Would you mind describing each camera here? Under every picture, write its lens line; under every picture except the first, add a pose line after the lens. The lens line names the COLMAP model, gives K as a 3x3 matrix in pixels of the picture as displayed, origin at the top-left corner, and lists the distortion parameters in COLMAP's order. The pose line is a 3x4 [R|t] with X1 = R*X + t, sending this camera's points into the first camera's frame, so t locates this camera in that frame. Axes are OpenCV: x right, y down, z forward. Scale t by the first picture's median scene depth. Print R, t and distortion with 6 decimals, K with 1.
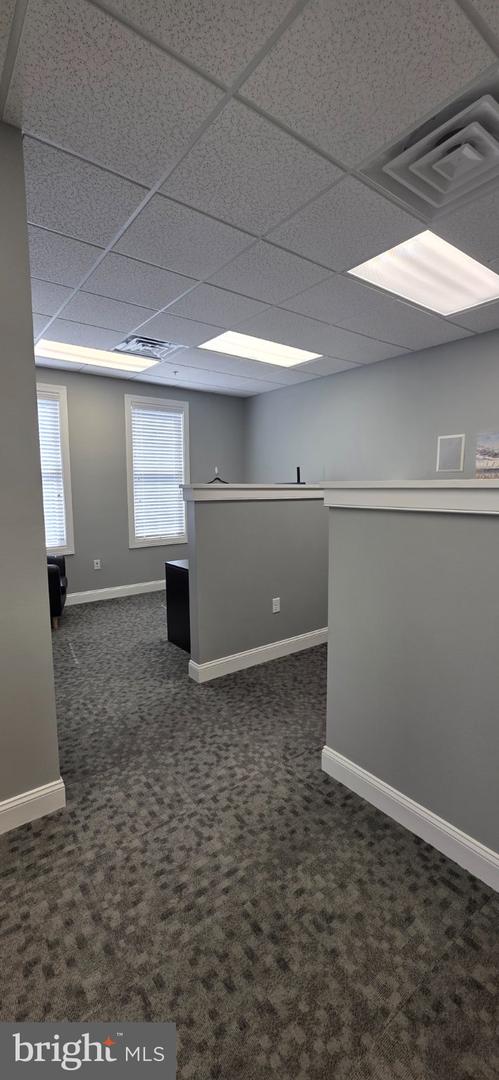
lens RADIAL K [[447.7, 0, 249.5], [0, 447.7, 523.8], [0, 0, 1]] dist [0.022330, -0.000007]
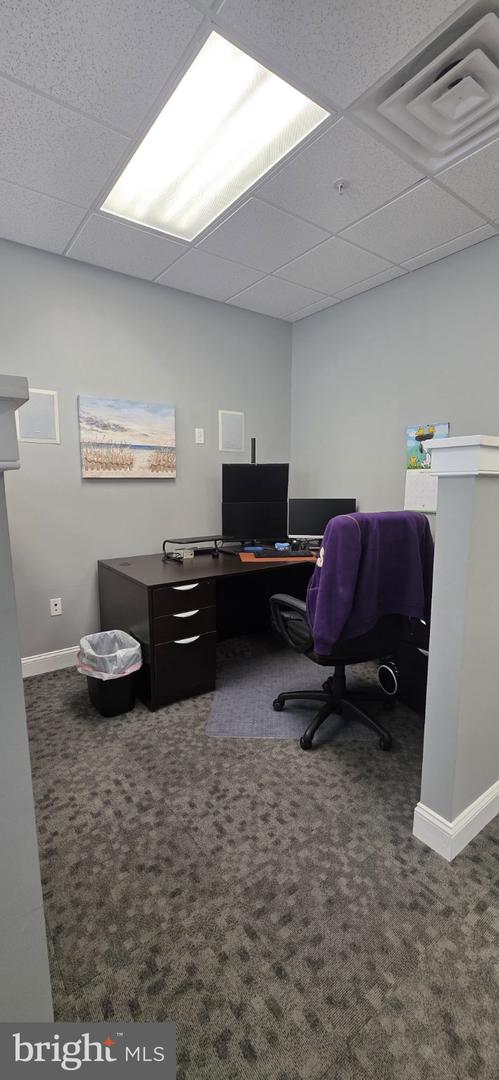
lens RADIAL K [[423.3, 0, 249.5], [0, 423.3, 540.0], [0, 0, 1]] dist [-0.017972, 0.000086]
pose [[0.003798, -0.131230, 0.991345, -0.333042], [0.084450, 0.987853, 0.130444, -0.036971], [-0.996421, 0.083223, 0.014834, 1.033446]]
